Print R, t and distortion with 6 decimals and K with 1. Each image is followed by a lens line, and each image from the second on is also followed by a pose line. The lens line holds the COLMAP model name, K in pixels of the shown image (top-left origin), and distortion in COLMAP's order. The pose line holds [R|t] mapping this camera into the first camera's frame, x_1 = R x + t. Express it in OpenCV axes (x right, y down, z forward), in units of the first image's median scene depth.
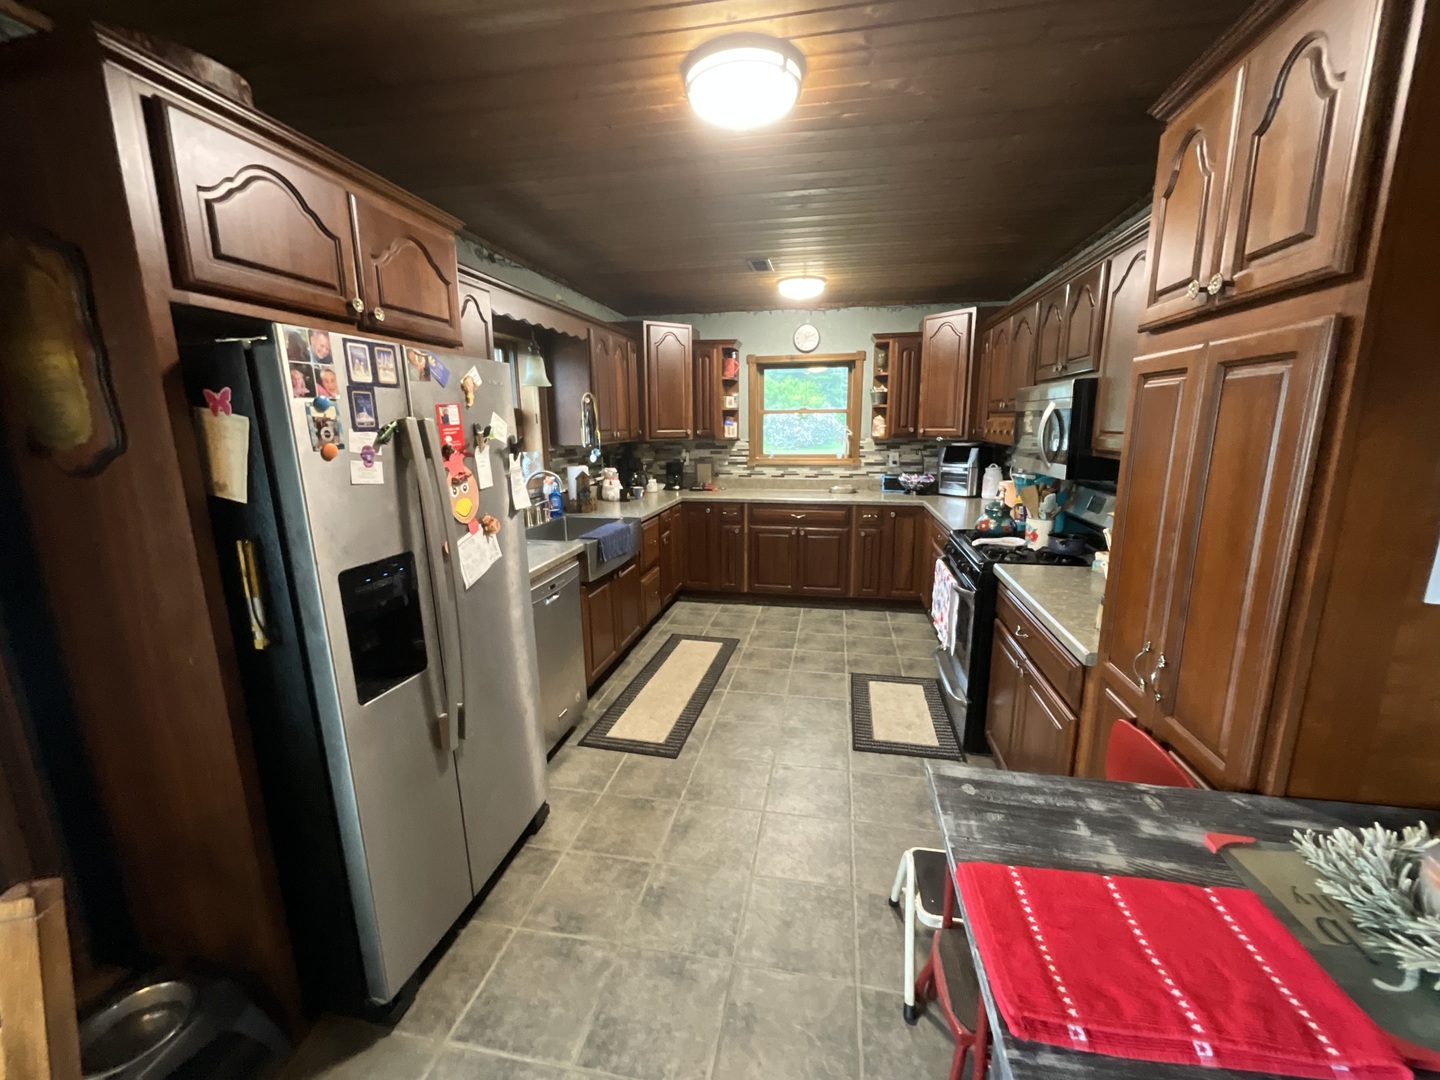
lens RADIAL K [[579.7, 0, 726.1], [0, 579.7, 541.9], [0, 0, 1]] dist [0.001672, -0.000741]
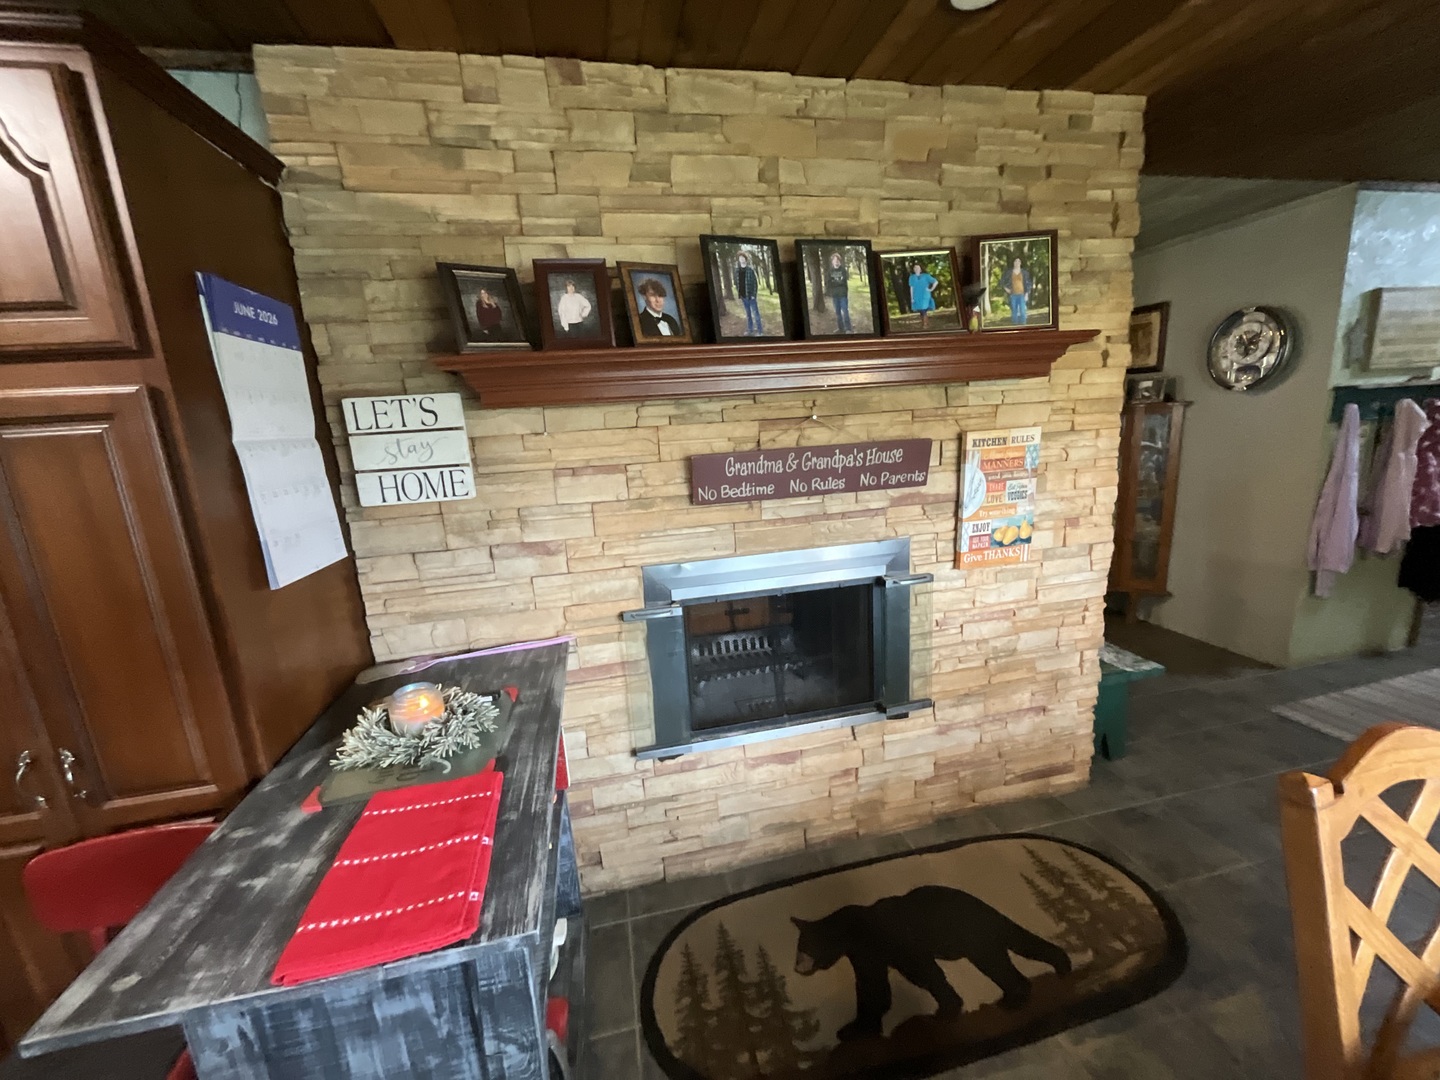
lens RADIAL K [[579.7, 0, 724.2], [0, 579.7, 539.4], [0, 0, 1]] dist [0.001672, -0.000741]
pose [[-0.381117, -0.164696, 0.909739, -0.498721], [0.247705, 0.929839, 0.272105, -0.122022], [-0.890726, 0.329050, -0.313581, 0.406310]]
